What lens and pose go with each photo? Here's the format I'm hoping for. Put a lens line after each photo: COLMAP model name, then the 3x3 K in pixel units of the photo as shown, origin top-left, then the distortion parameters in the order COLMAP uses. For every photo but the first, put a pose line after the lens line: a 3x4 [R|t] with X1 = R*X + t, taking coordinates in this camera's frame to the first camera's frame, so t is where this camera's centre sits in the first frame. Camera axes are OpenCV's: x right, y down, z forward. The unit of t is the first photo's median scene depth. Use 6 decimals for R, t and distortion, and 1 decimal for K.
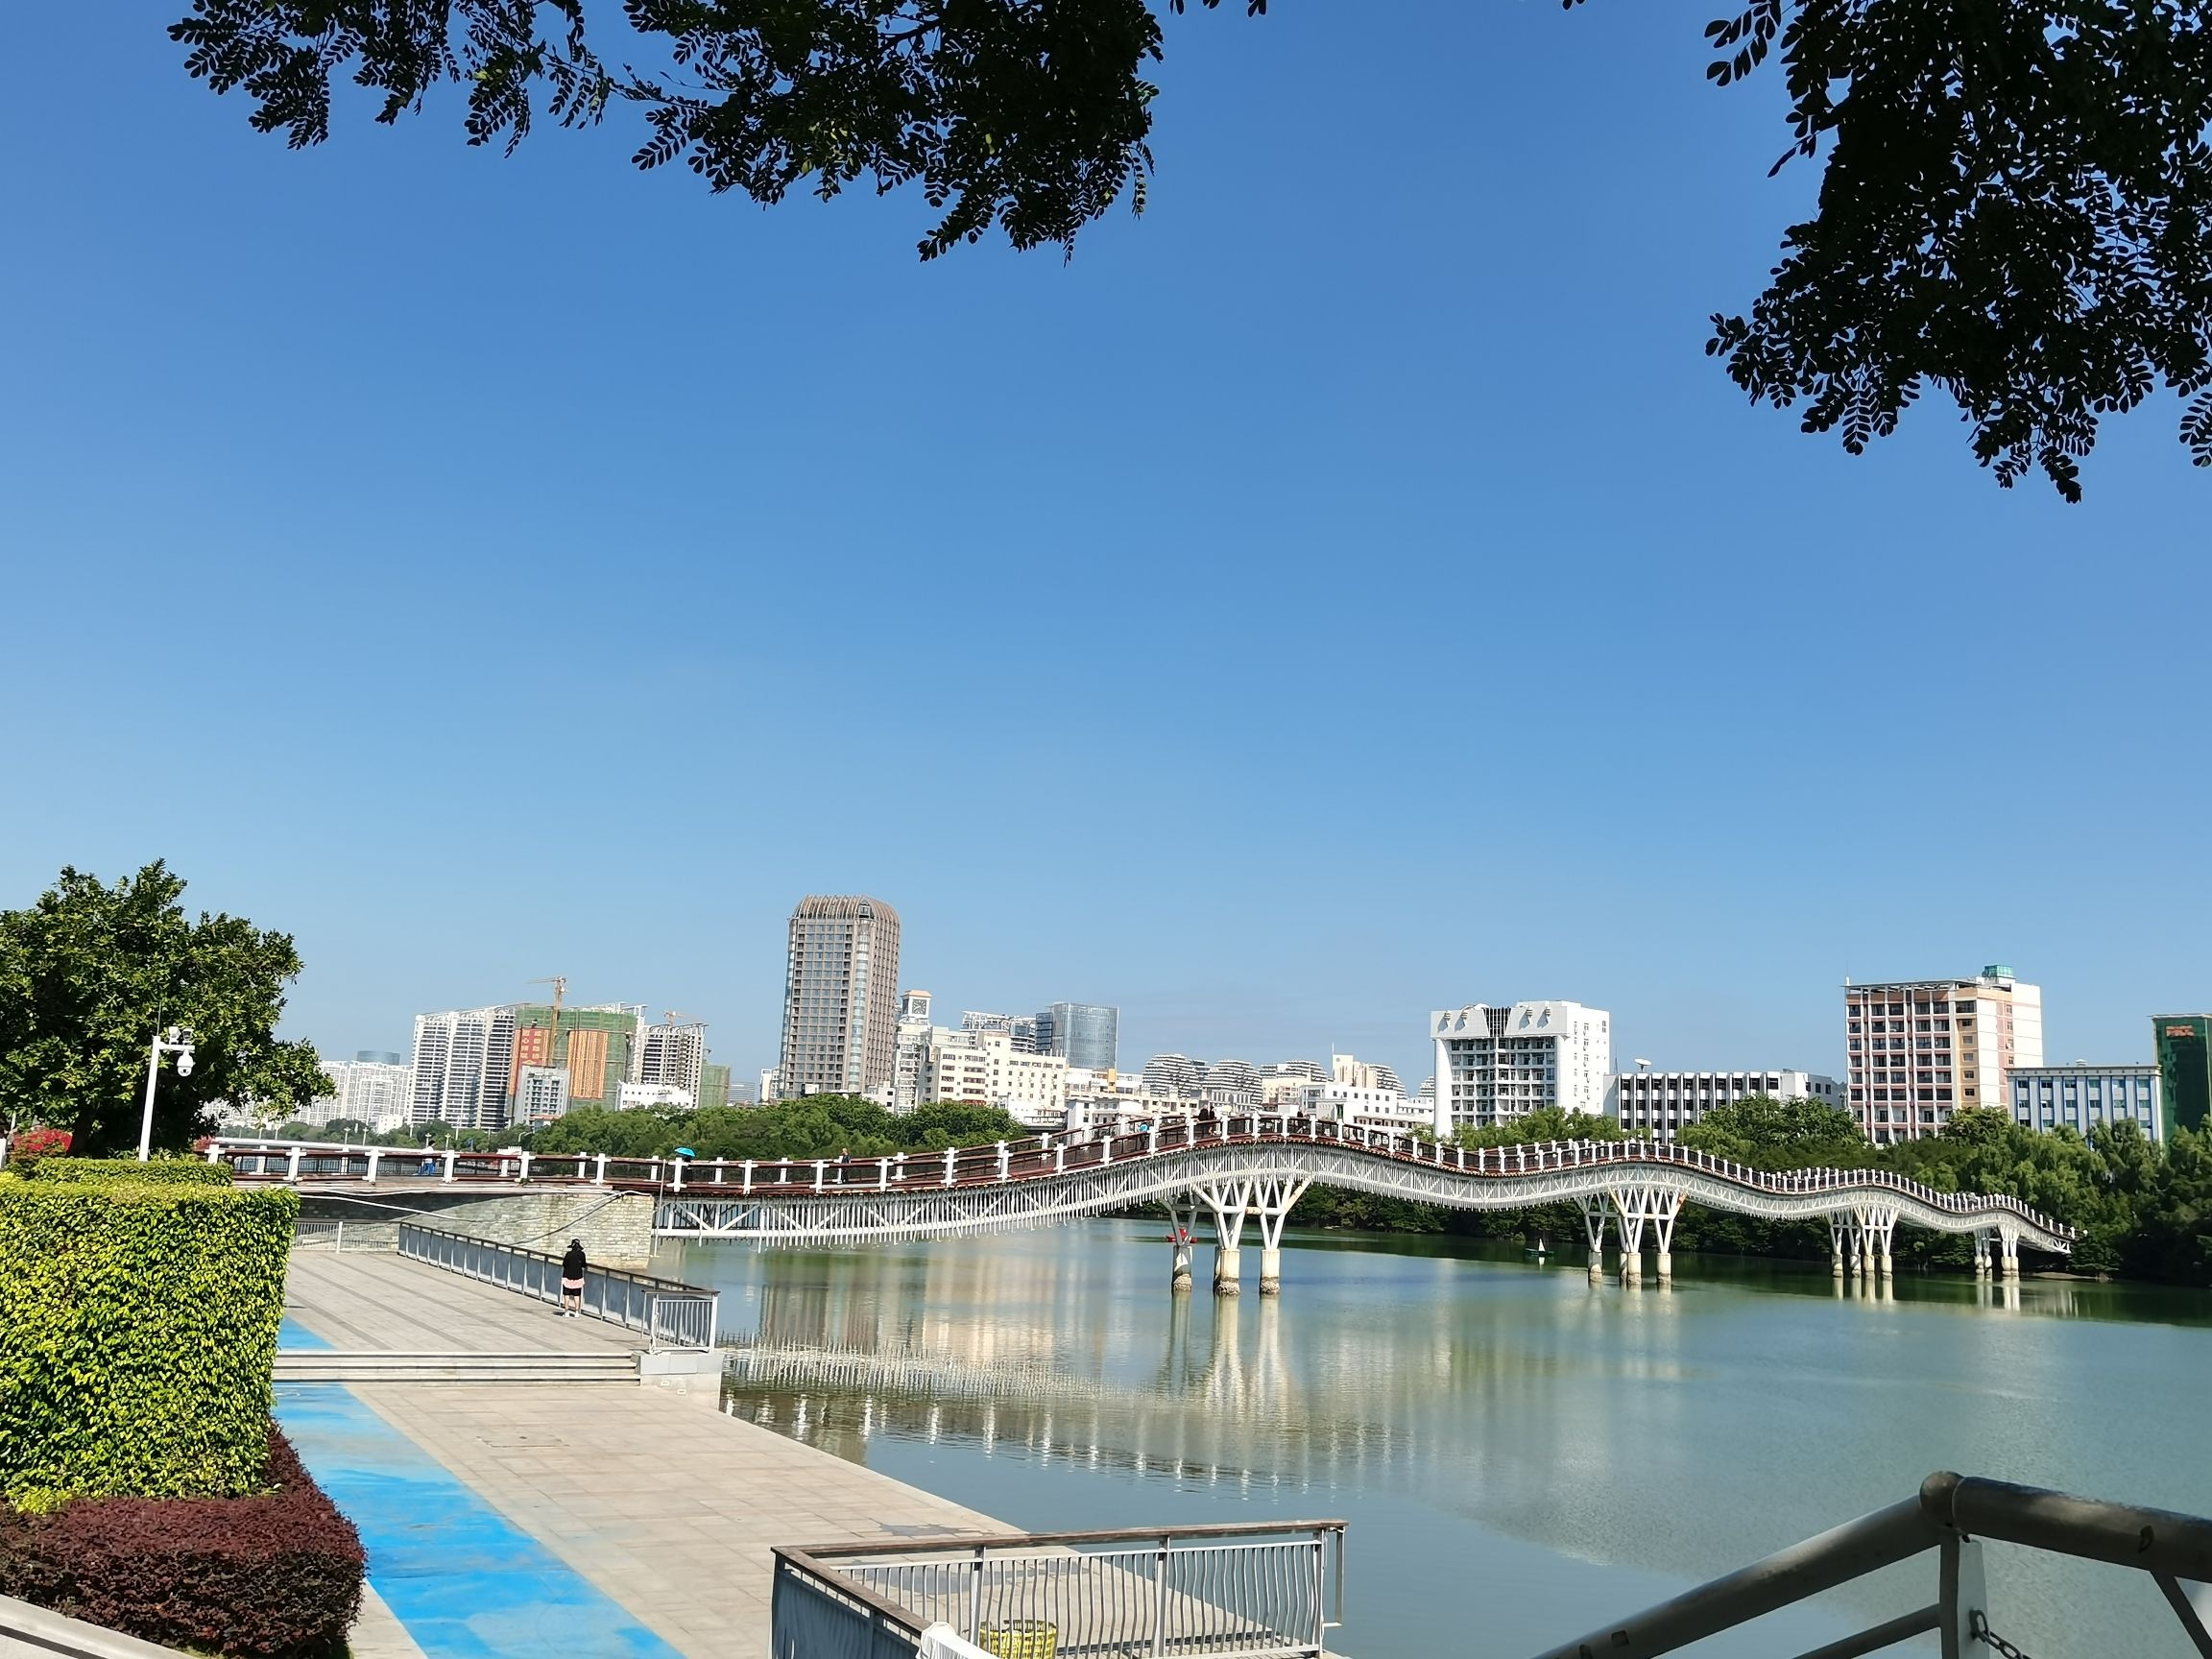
lens RADIAL K [[1843.9, 0, 1106.0], [0, 1843.9, 829.5], [0, 0, 1]] dist [0.058125, -0.100451]
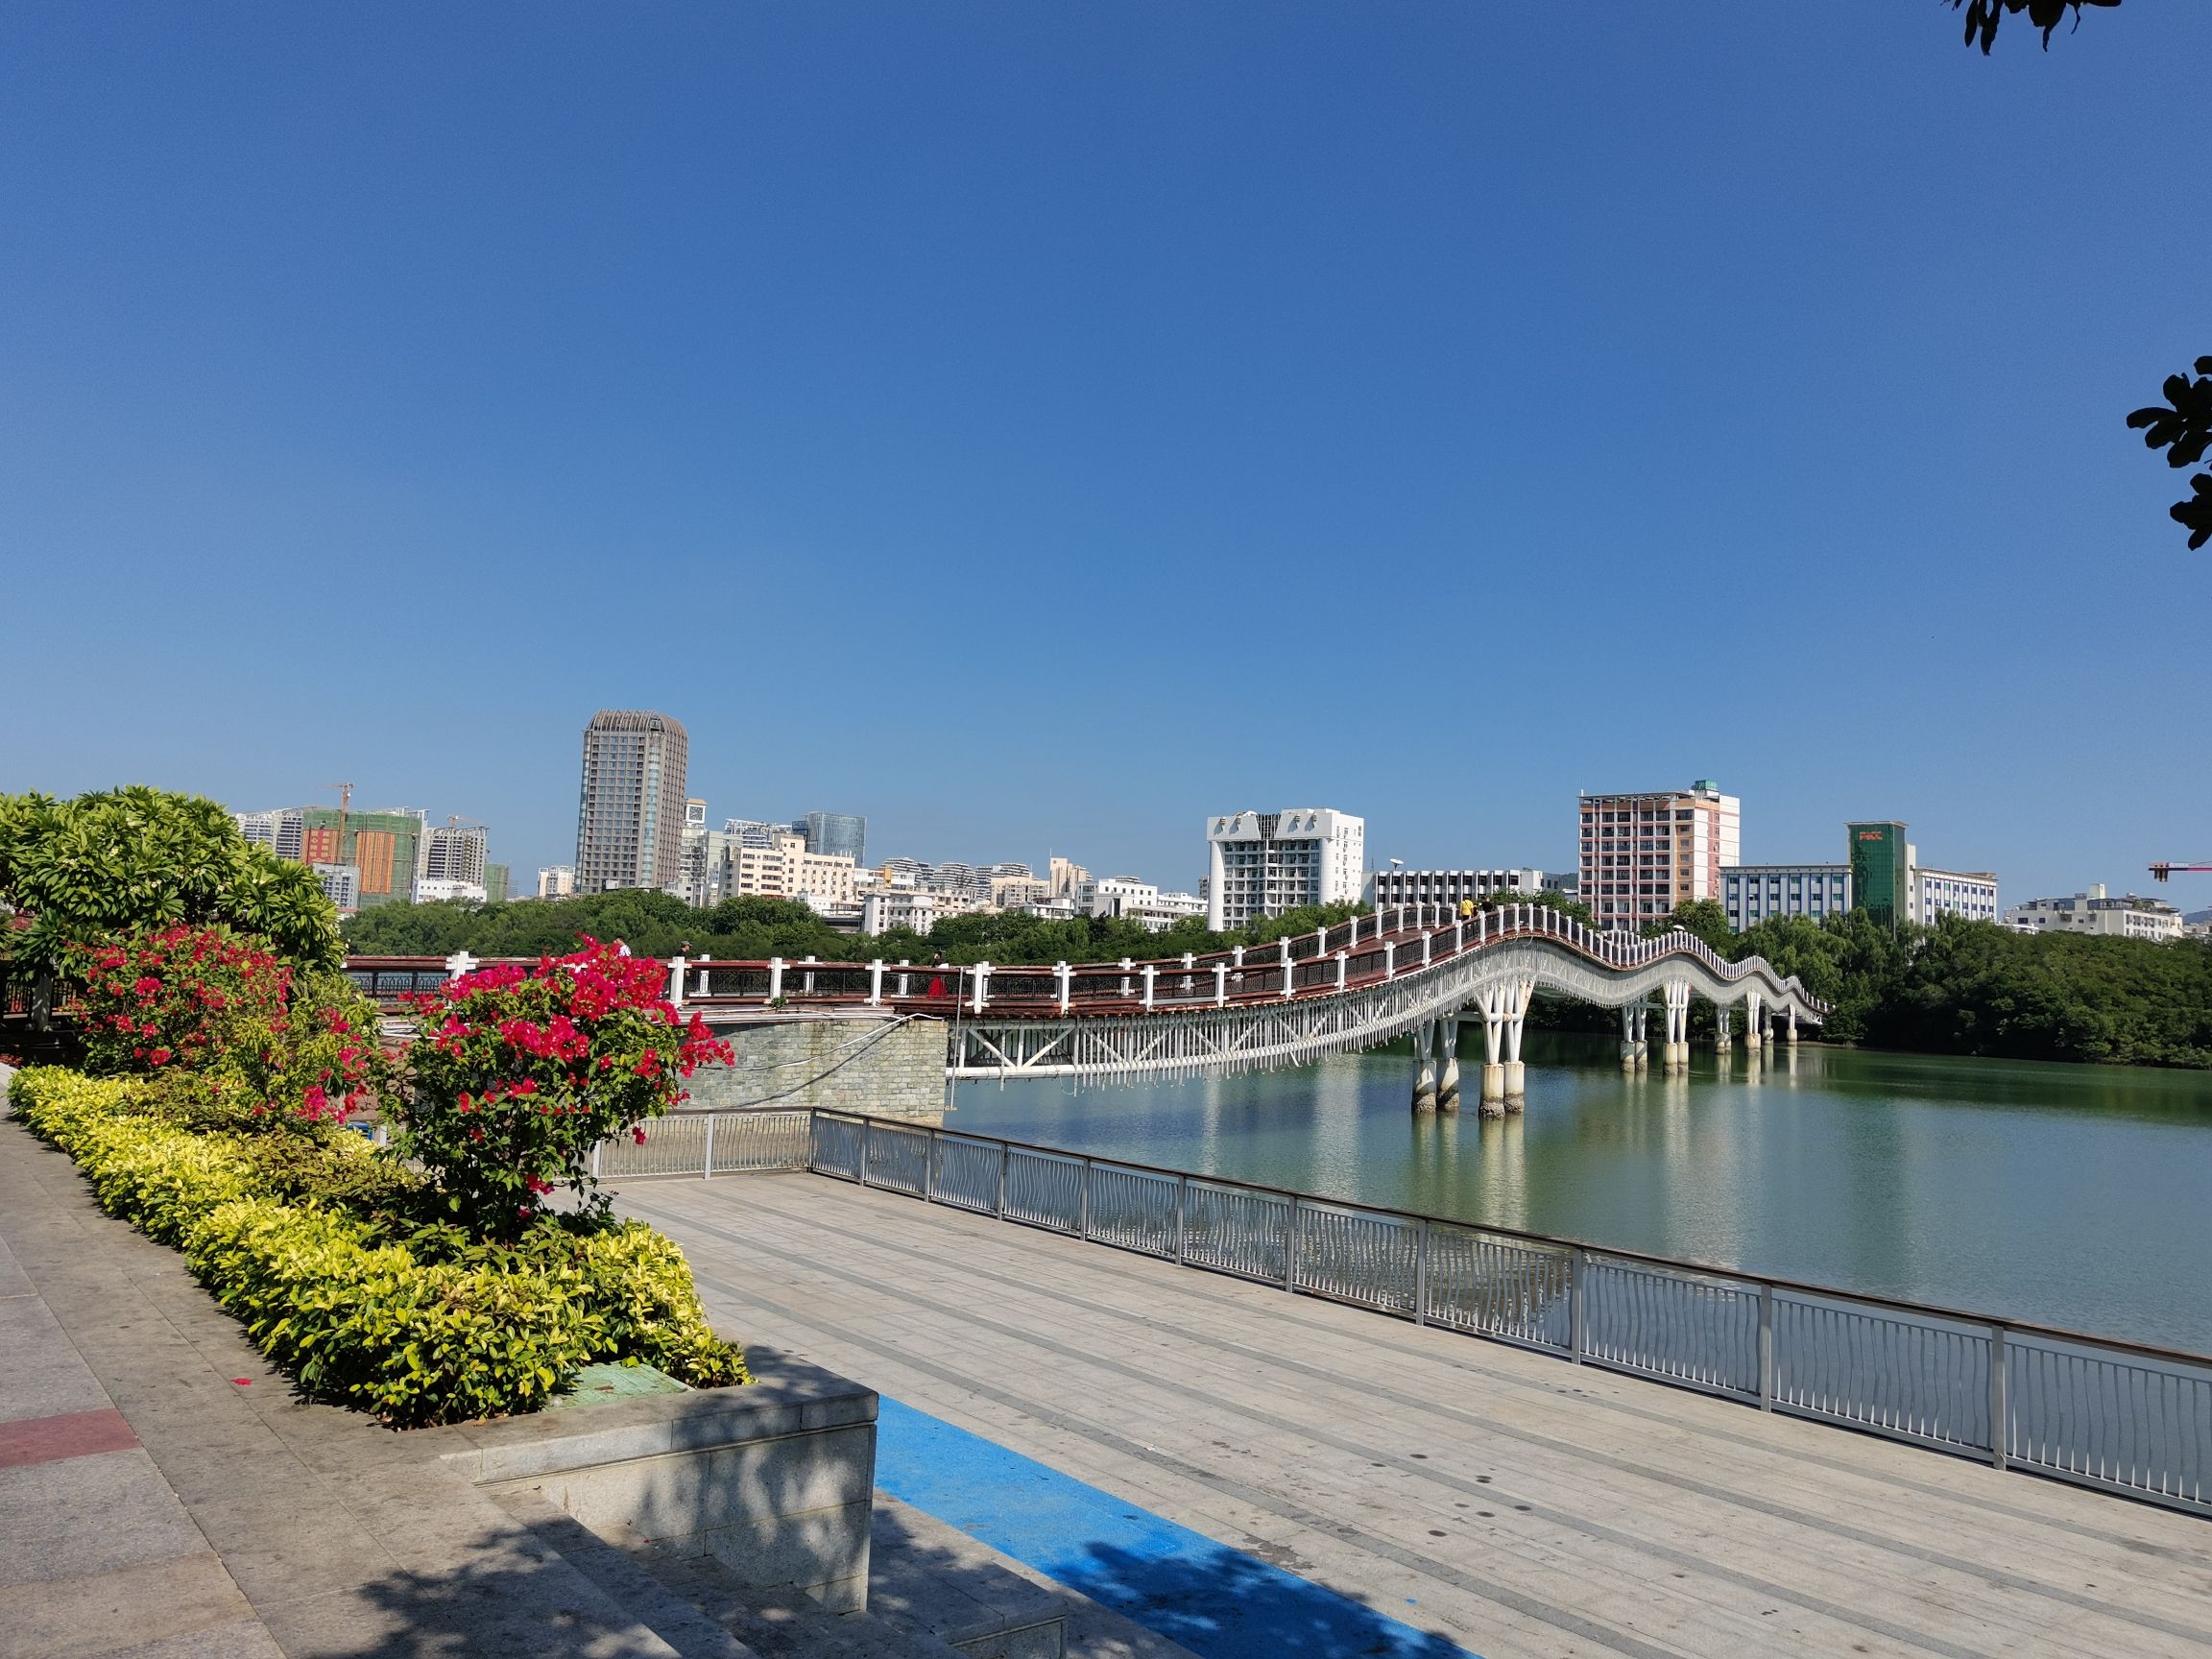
lens RADIAL K [[1539.6, 0, 1096.7], [0, 1539.6, 810.9], [0, 0, 1]] dist [0.038332, -0.069751]
pose [[0.984812, 0.010938, 0.173279, -0.058374], [-0.026476, 0.995802, 0.087616, 0.014453], [-0.171593, -0.090873, 0.980968, 0.090602]]
